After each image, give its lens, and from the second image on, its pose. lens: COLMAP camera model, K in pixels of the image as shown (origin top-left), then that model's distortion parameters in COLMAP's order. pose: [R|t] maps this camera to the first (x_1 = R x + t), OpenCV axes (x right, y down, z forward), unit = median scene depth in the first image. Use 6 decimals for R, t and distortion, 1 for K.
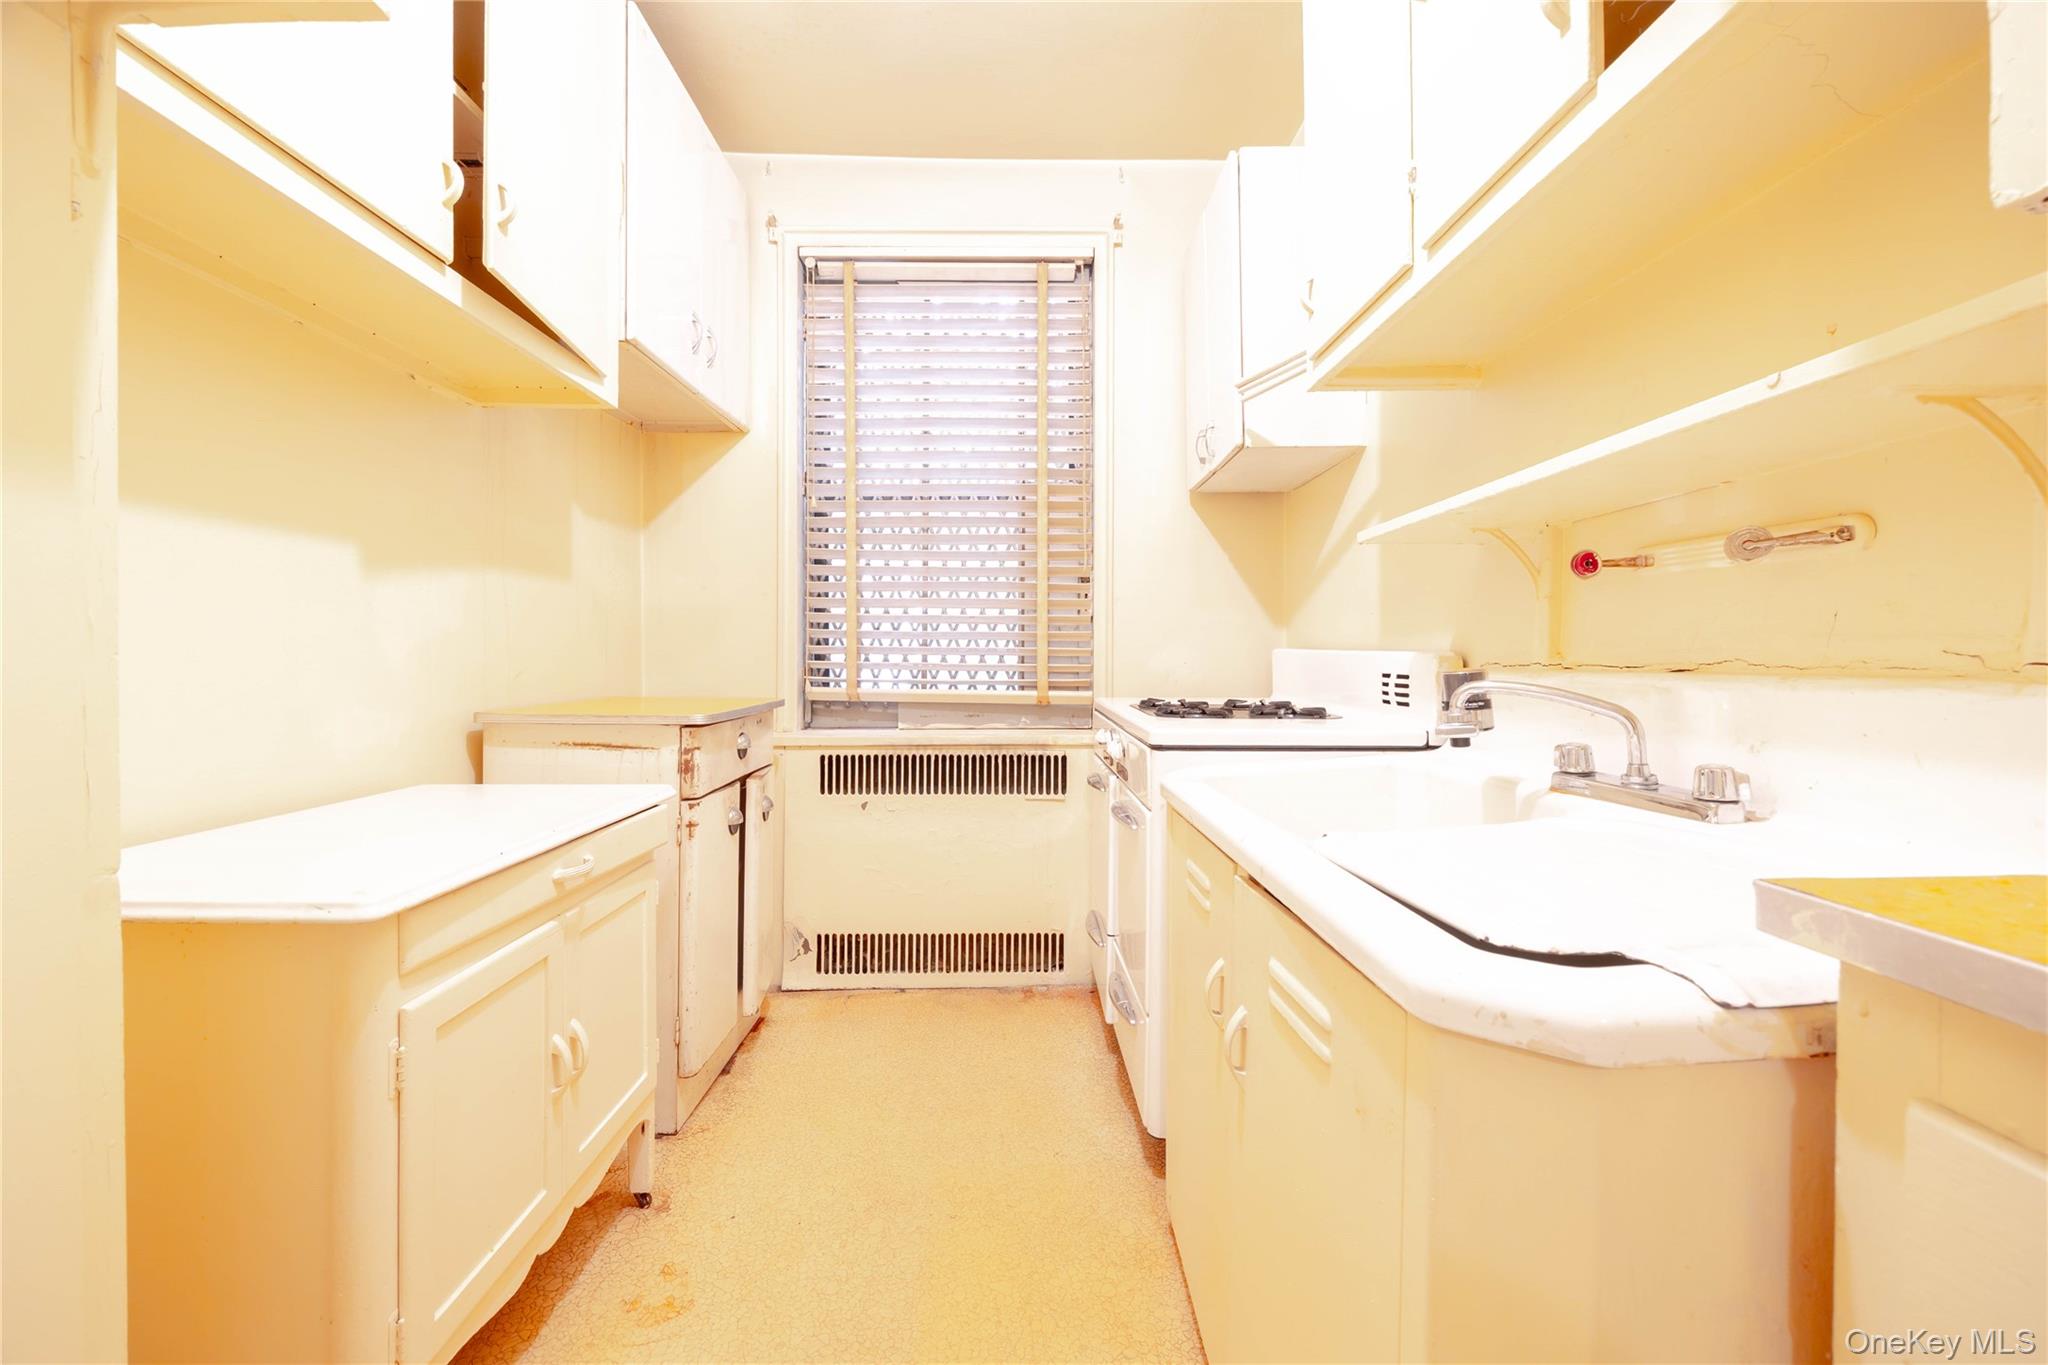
lens RADIAL K [[882.9, 0, 1022.8], [0, 882.9, 638.2], [0, 0, 1]] dist [-0.005436, 0.000251]
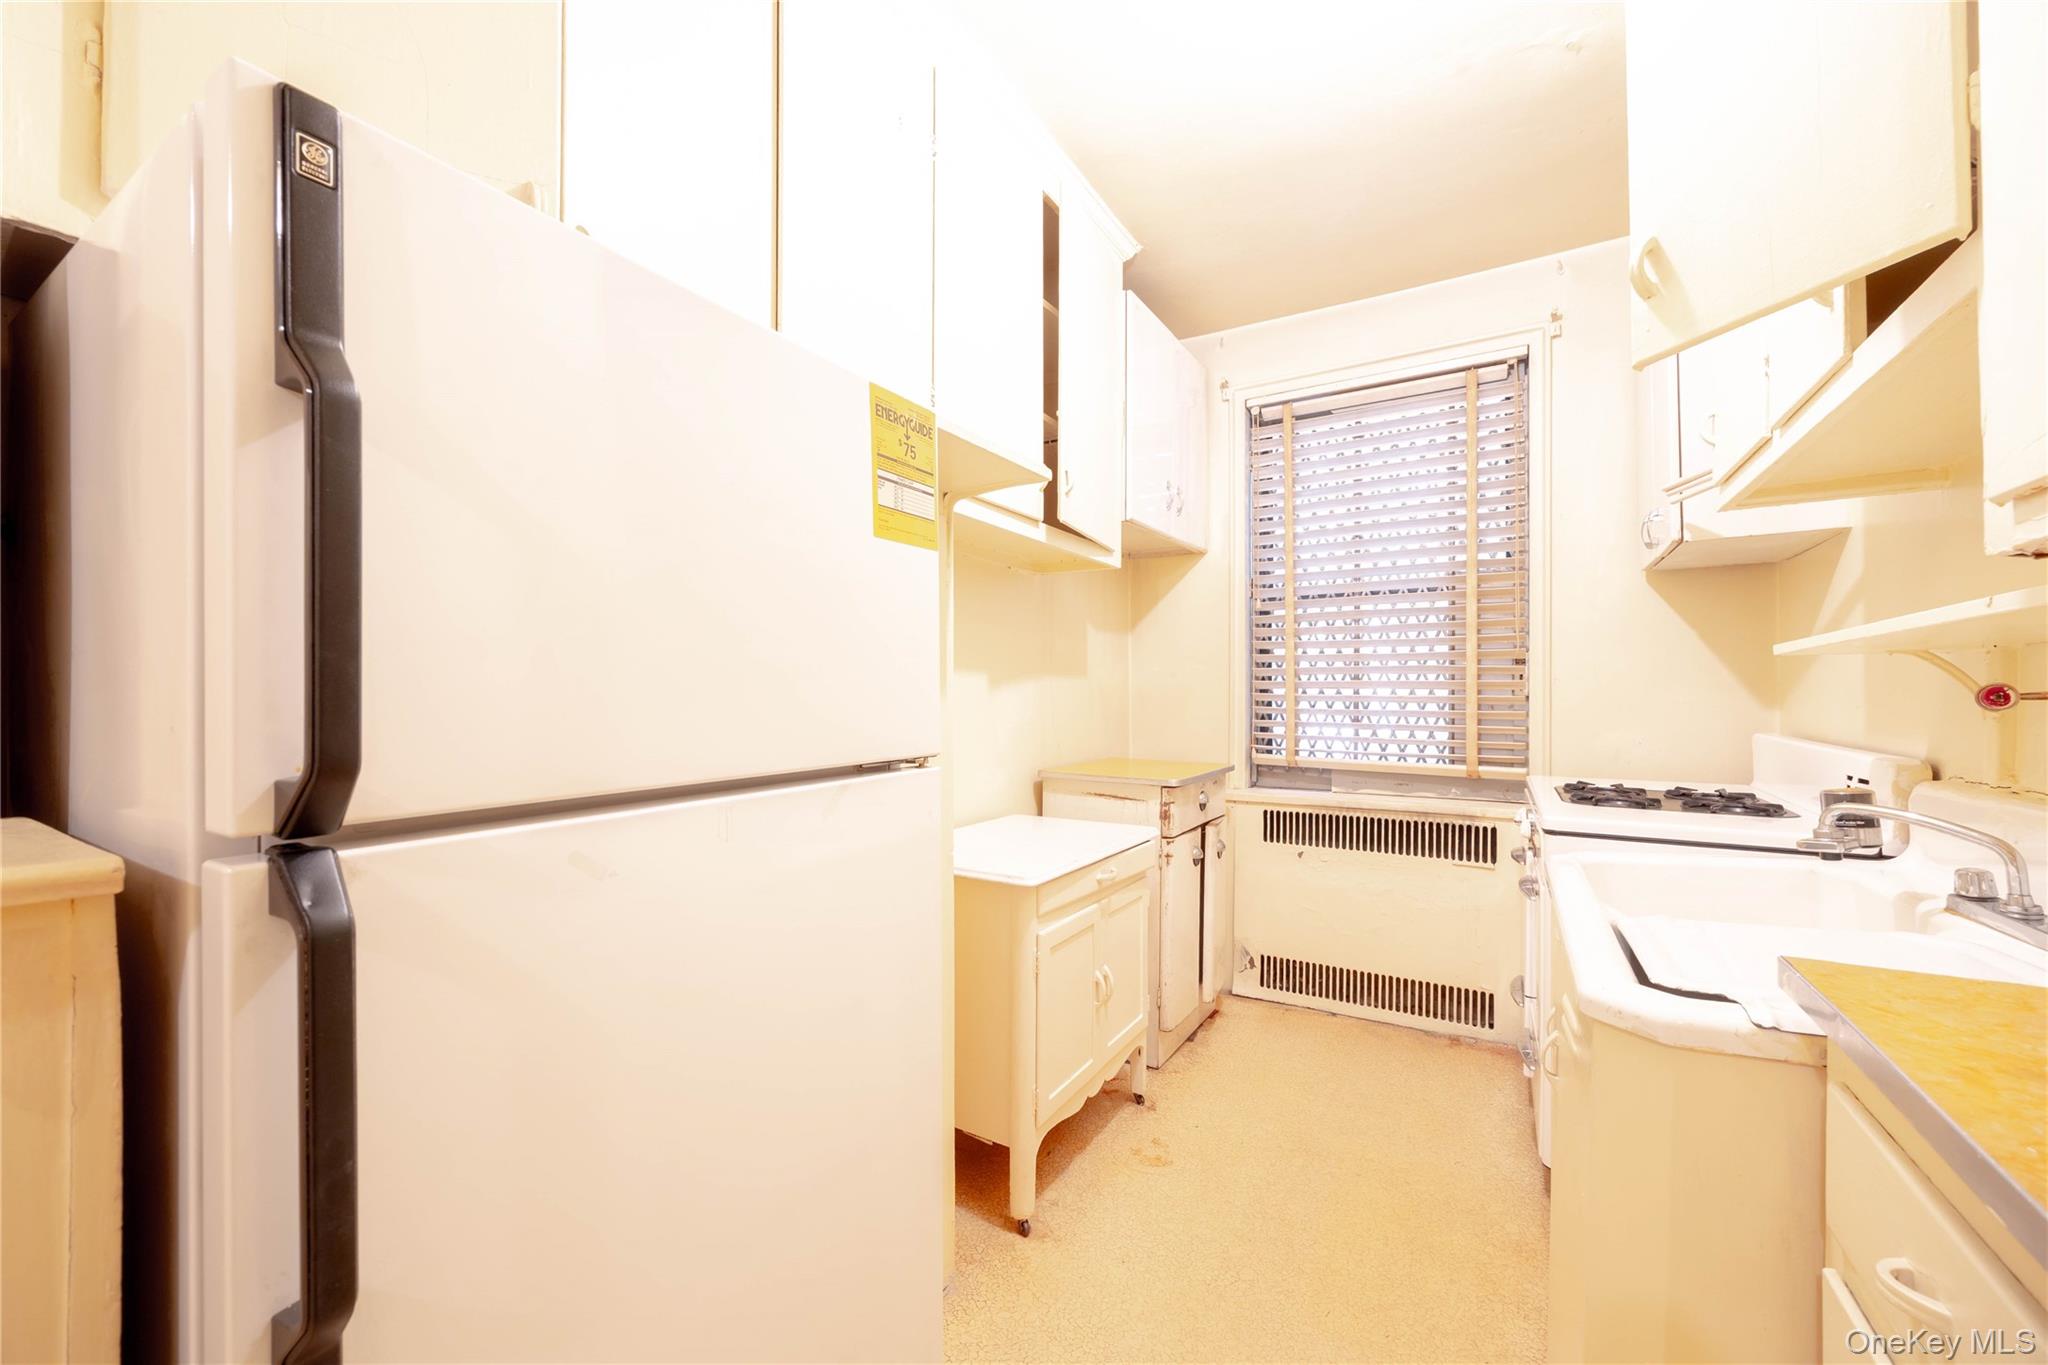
lens RADIAL K [[762.5, 0, 1024.0], [0, 762.5, 682.5], [0, 0, 1]] dist [-0.010516, 0.000221]
pose [[0.859754, -0.006377, -0.510669, 0.028636], [-0.006079, 0.999723, -0.022717, -0.020402], [0.510672, 0.022635, 0.859477, -0.096440]]
